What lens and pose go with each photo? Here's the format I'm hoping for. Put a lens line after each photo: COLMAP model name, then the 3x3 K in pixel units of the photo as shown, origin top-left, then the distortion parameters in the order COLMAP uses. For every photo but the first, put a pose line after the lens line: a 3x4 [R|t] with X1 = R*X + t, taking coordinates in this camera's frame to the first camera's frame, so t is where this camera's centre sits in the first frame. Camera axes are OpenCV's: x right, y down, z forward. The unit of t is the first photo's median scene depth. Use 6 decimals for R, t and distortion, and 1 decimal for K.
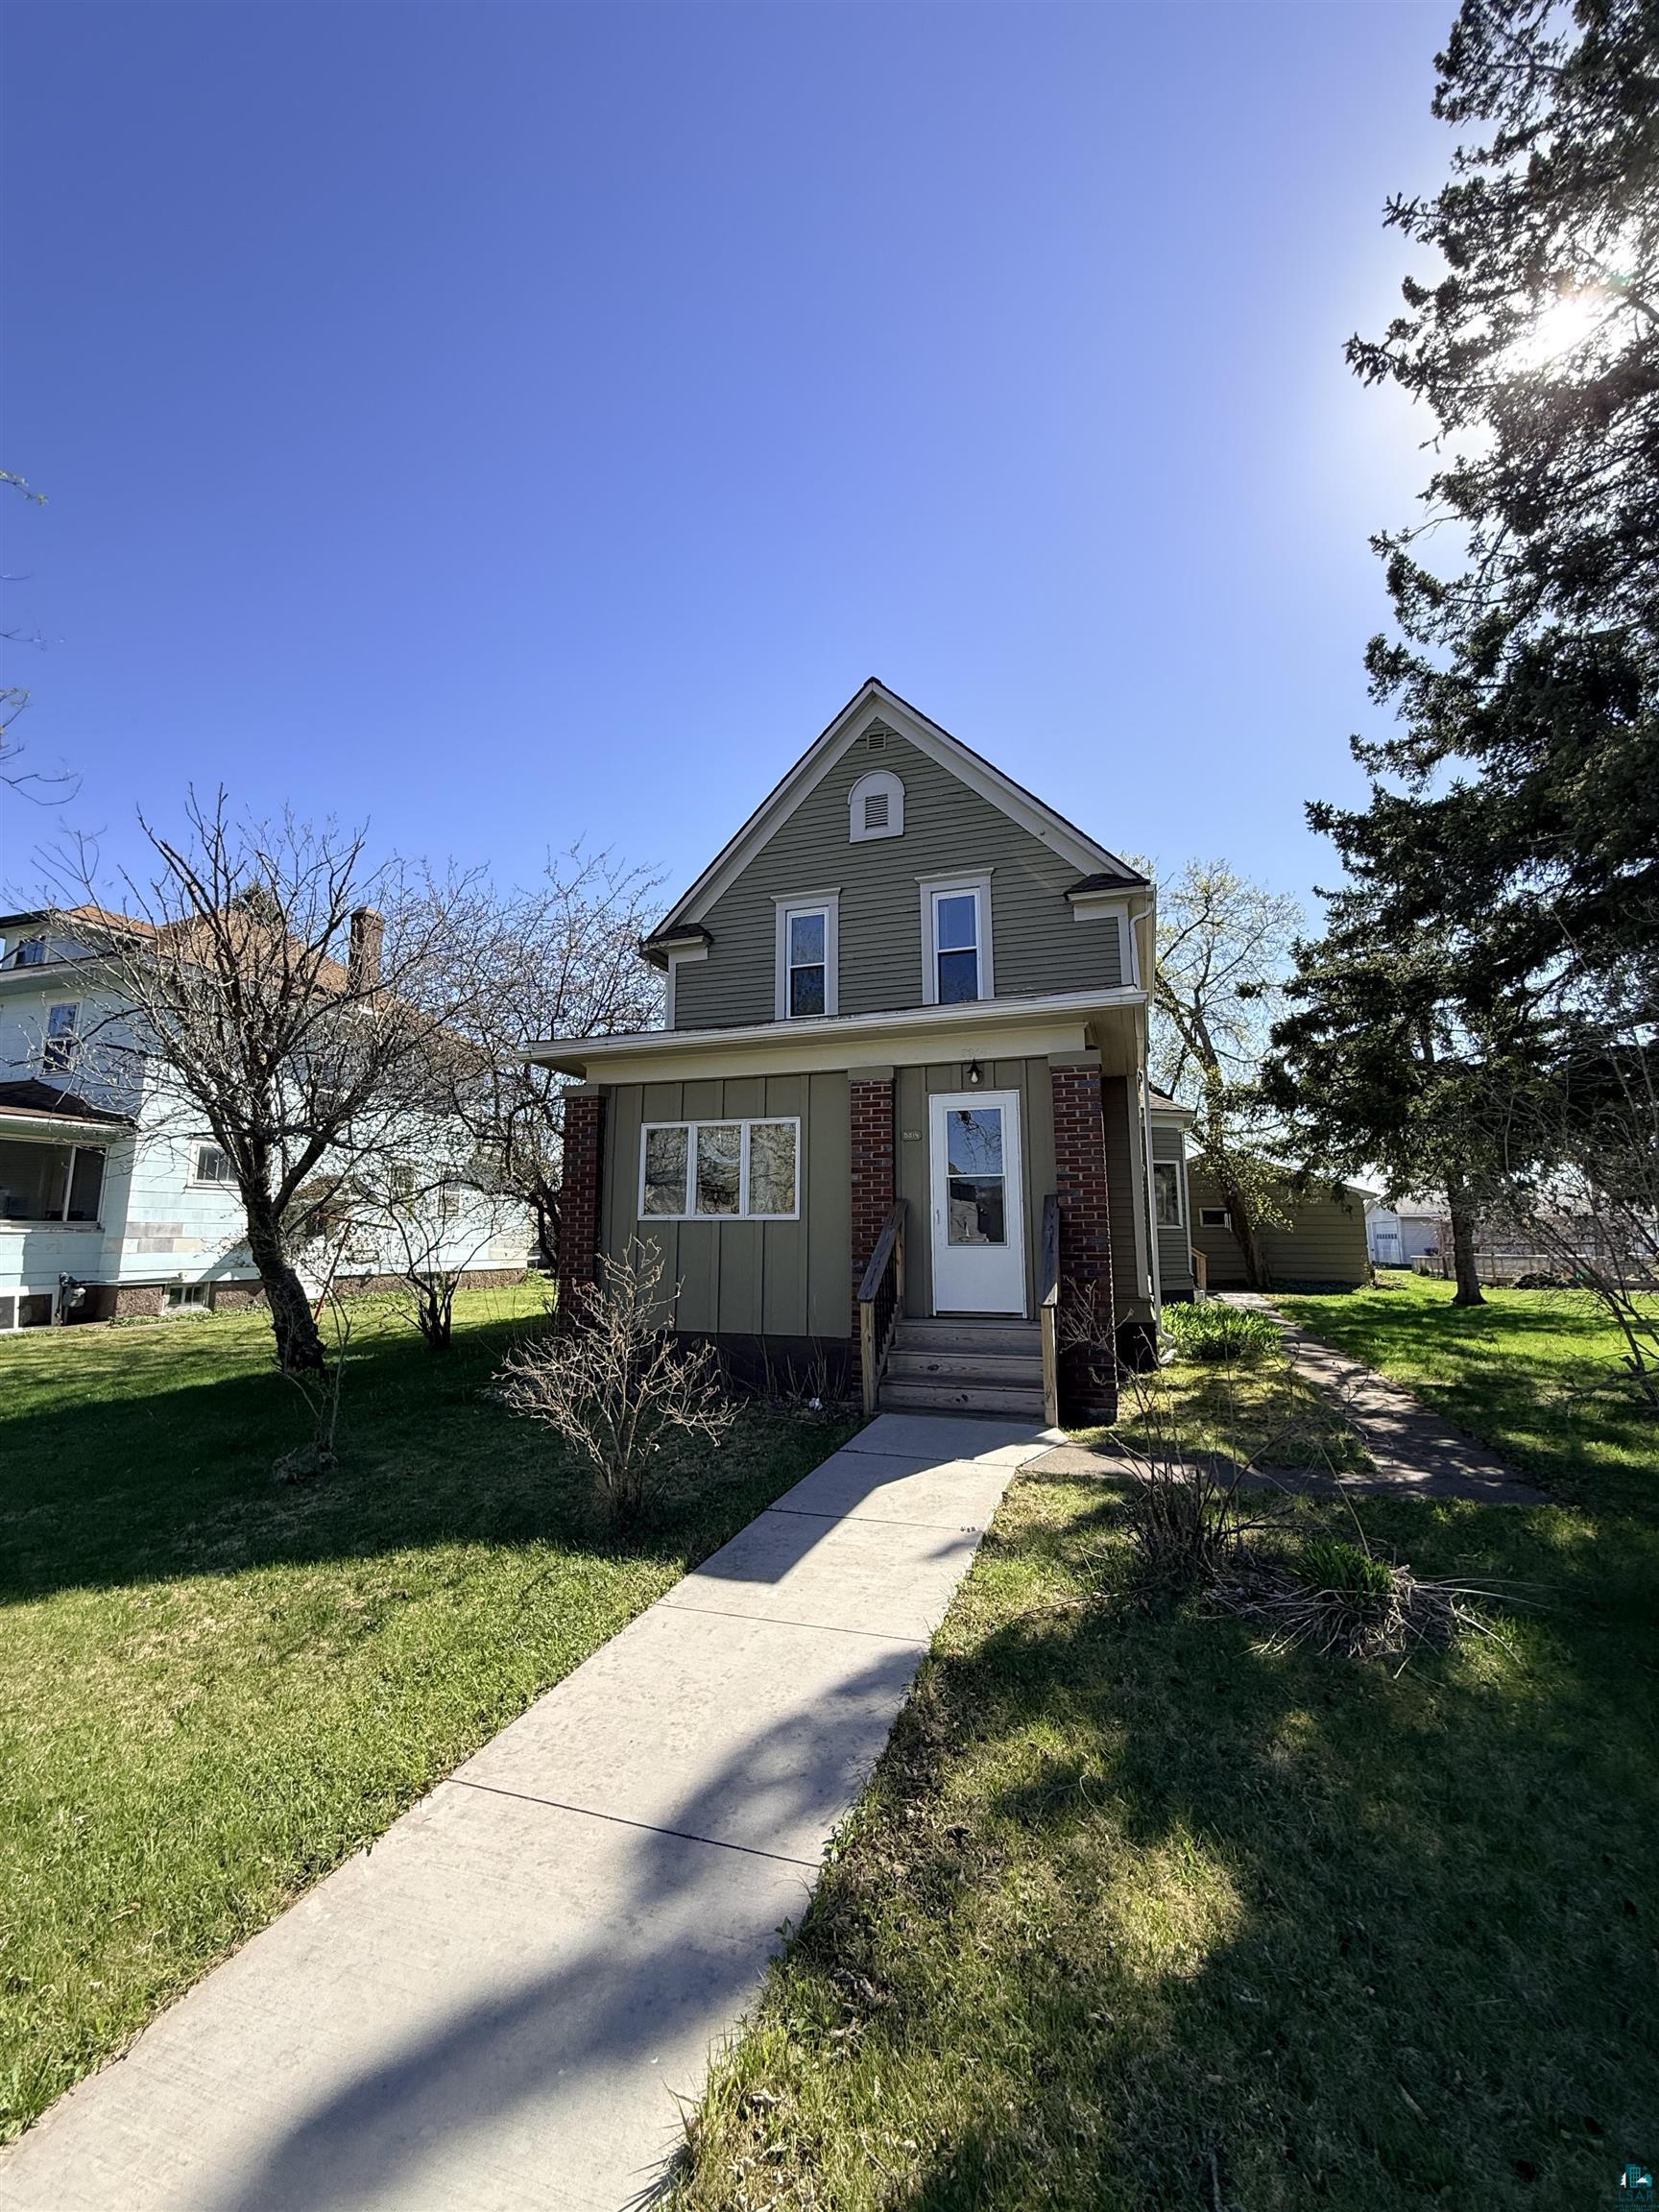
lens RADIAL K [[886.7, 0, 827.4], [0, 886.7, 1101.7], [0, 0, 1]] dist [-0.000099, 0.000443]
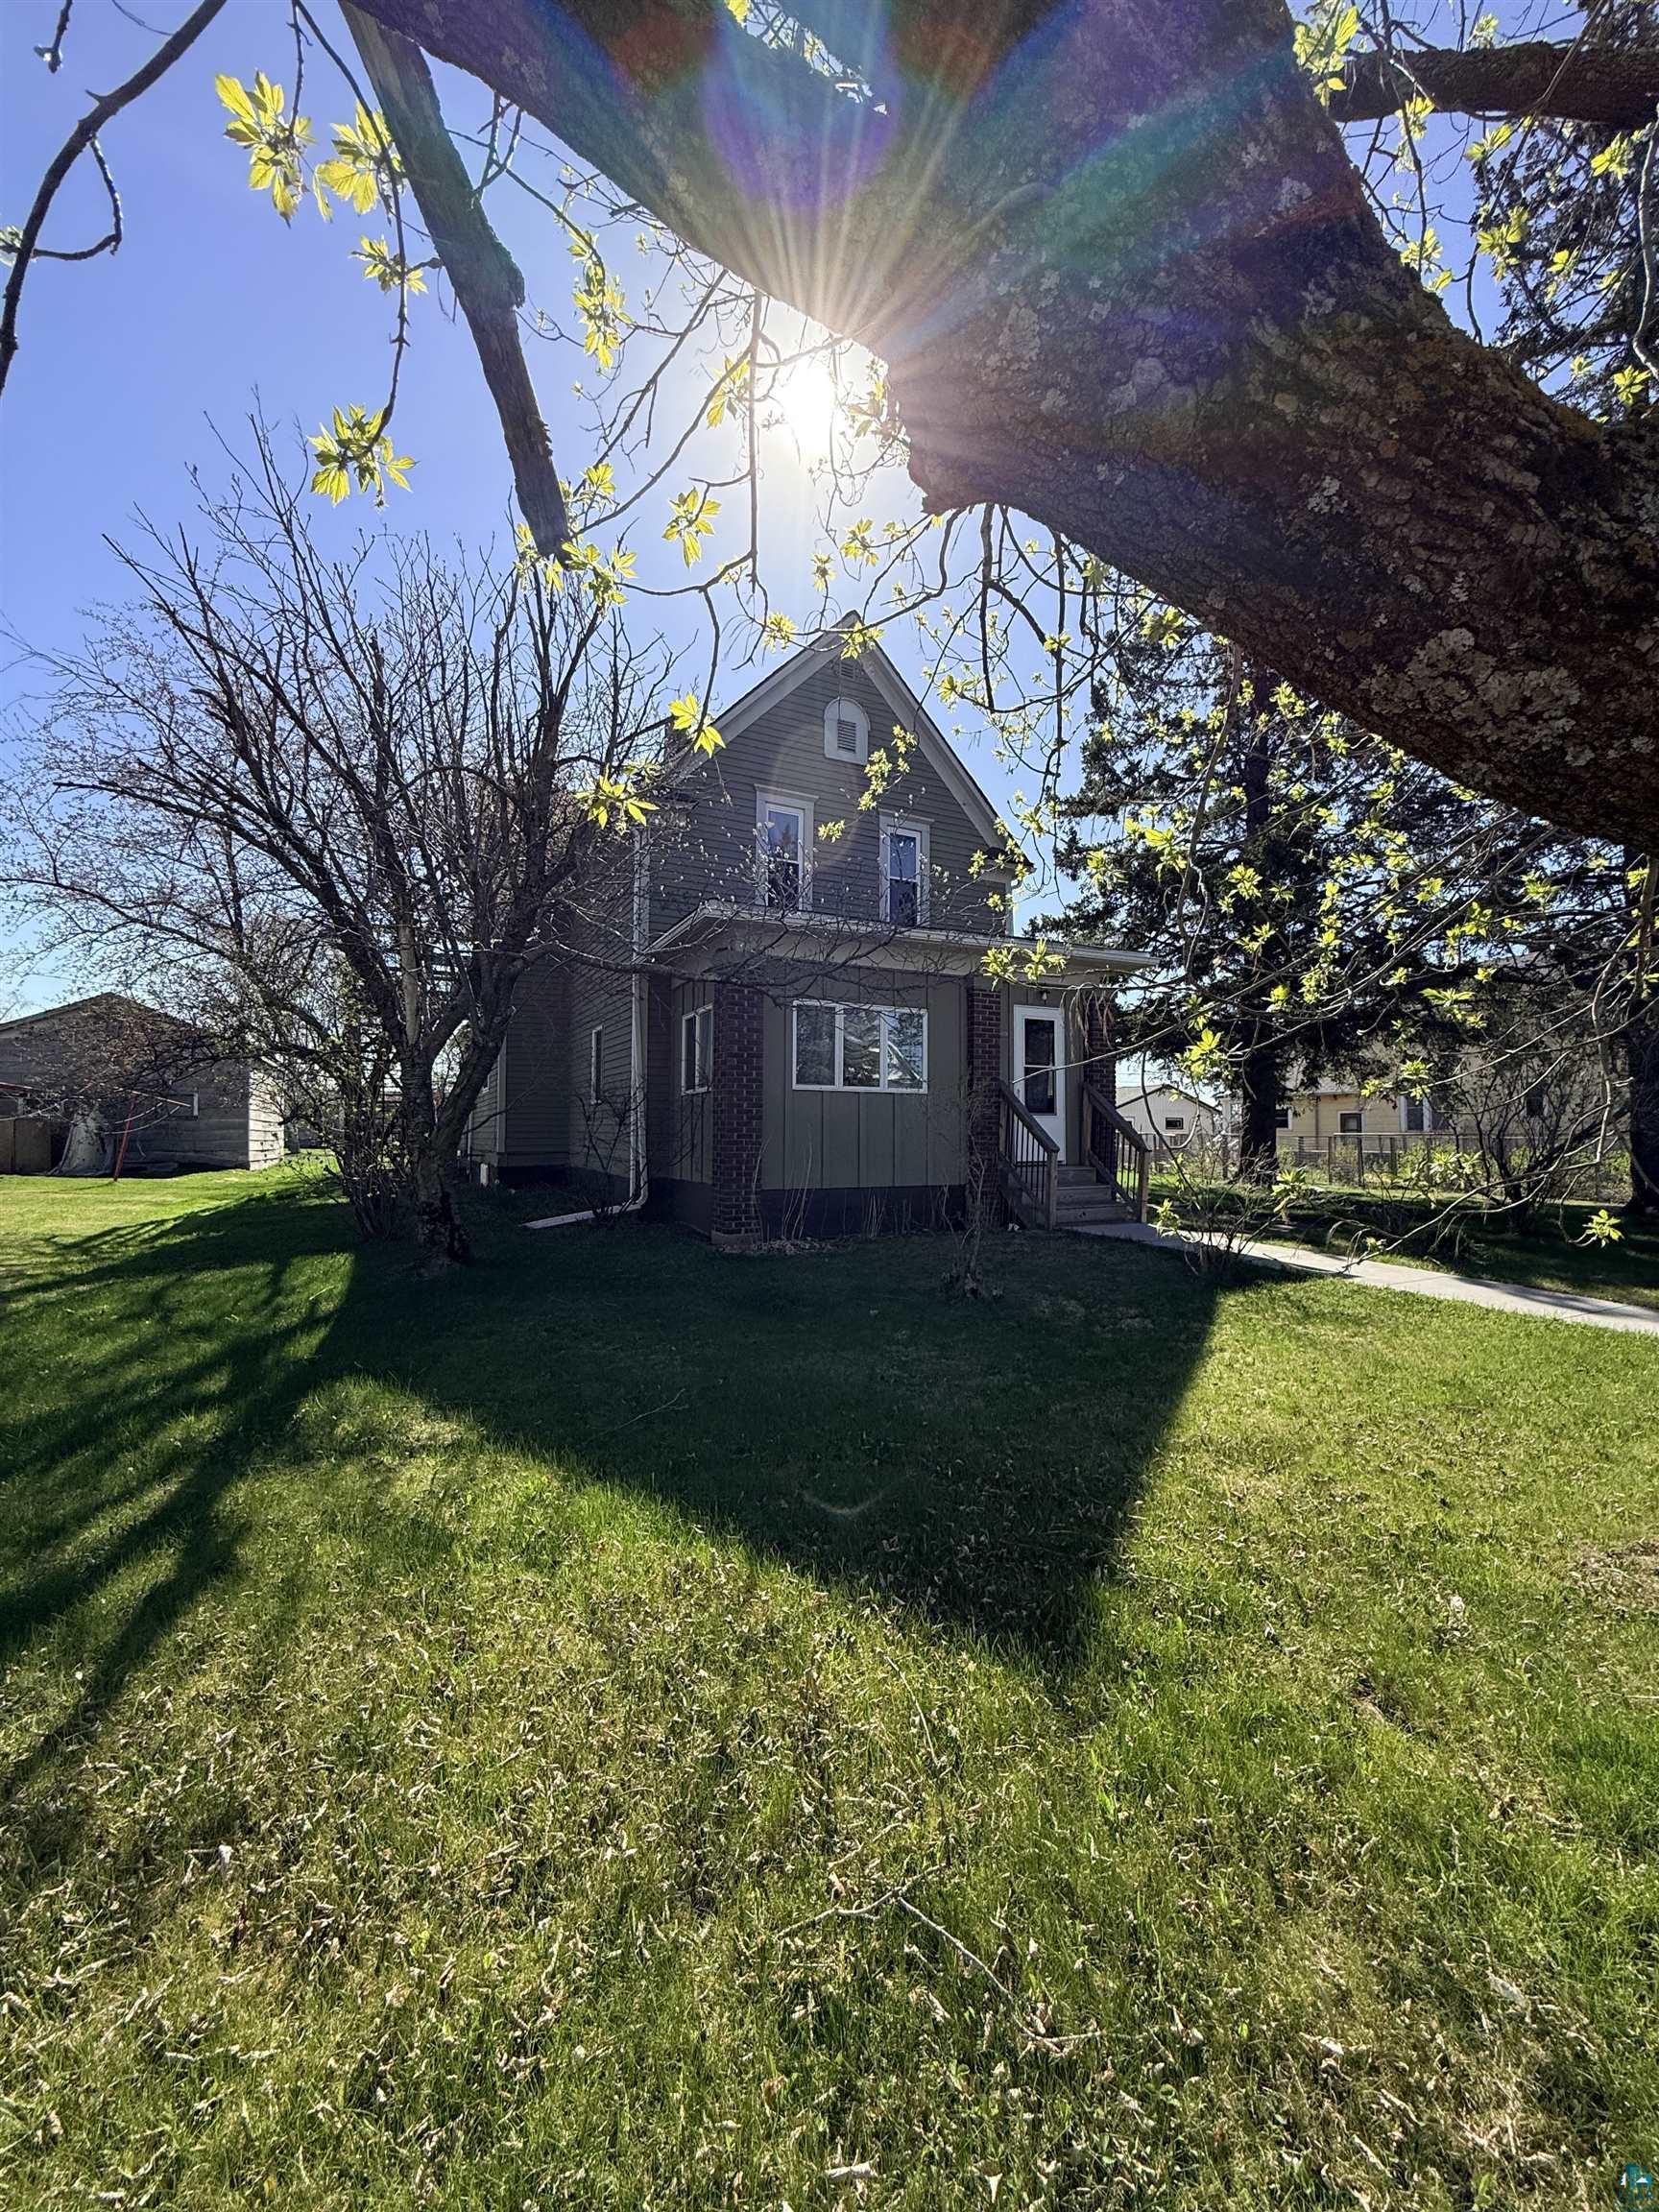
lens RADIAL K [[886.7, 0, 832.5], [0, 886.7, 1108.4], [0, 0, 1]] dist [-0.000099, 0.000443]
pose [[0.684801, 0.021952, 0.728399, -0.809603], [-0.111361, 0.990959, 0.074831, 0.059795], [-0.720171, -0.132359, 0.681054, 0.199154]]
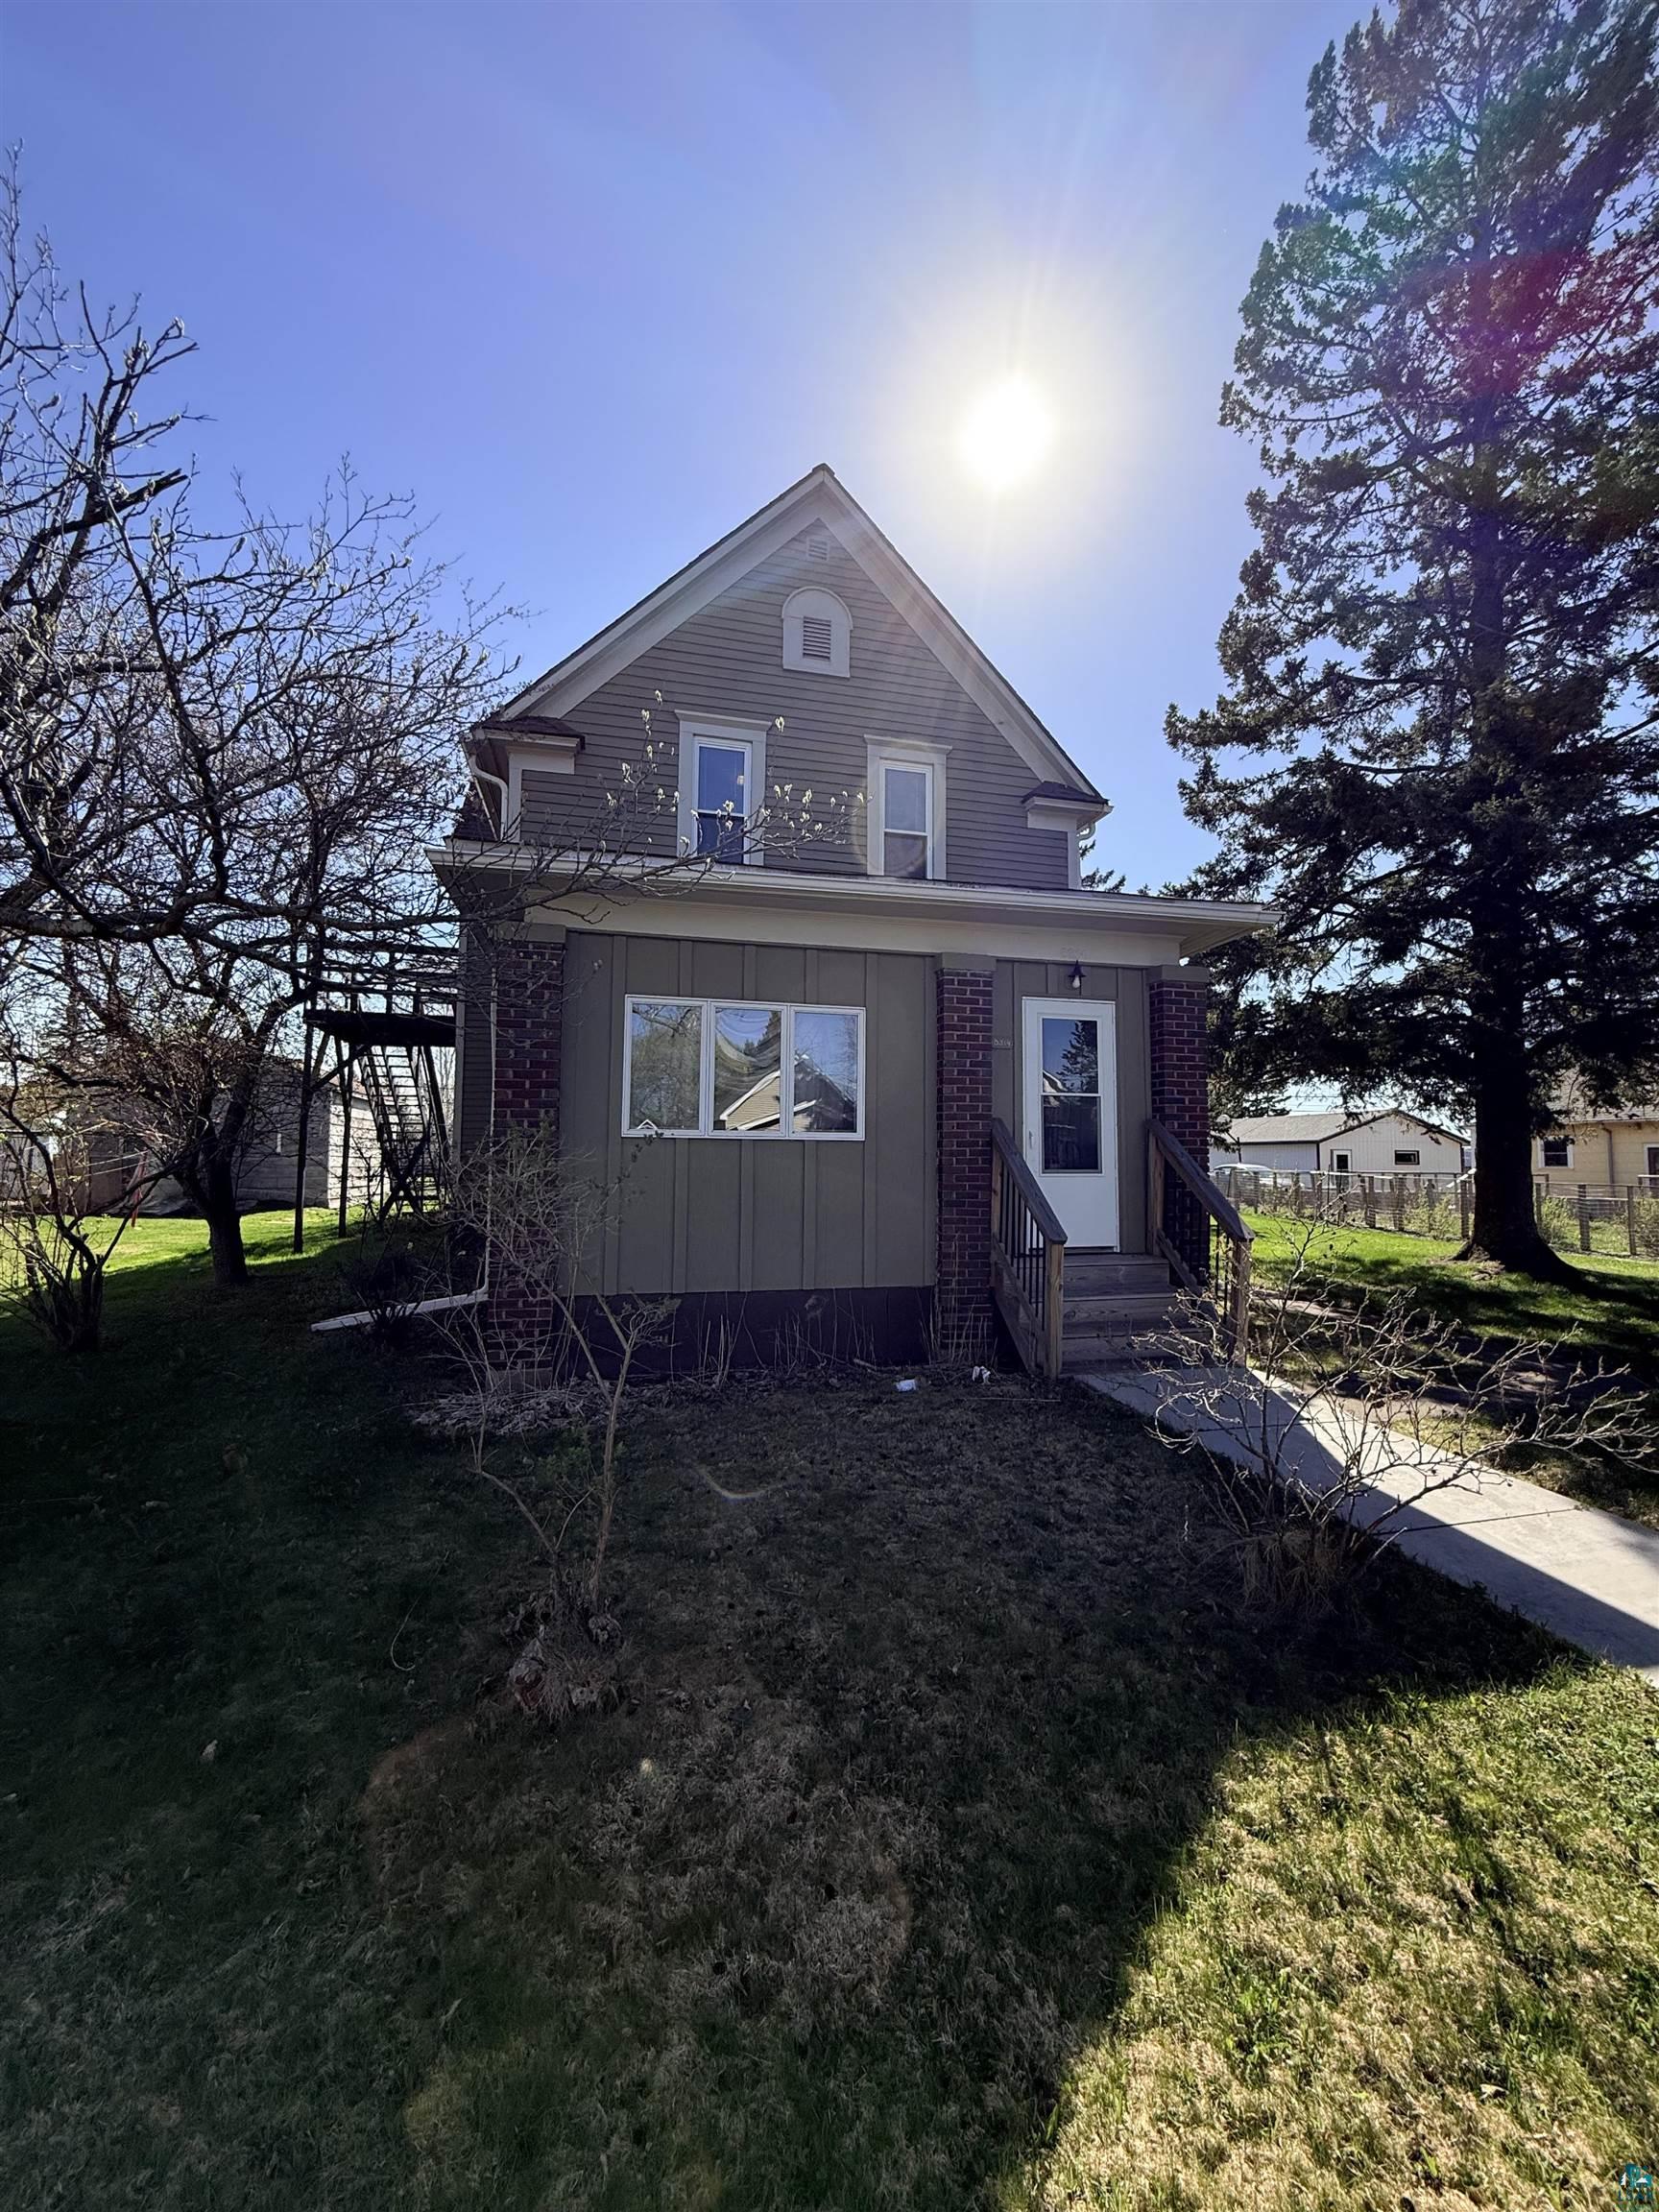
lens RADIAL K [[886.7, 0, 836.2], [0, 886.7, 1100.0], [0, 0, 1]] dist [-0.000099, 0.000443]
pose [[0.830476, 0.039382, 0.555661, -0.384133], [-0.087714, 0.994299, 0.060625, 0.041881], [-0.550106, -0.099087, 0.829196, 0.296846]]
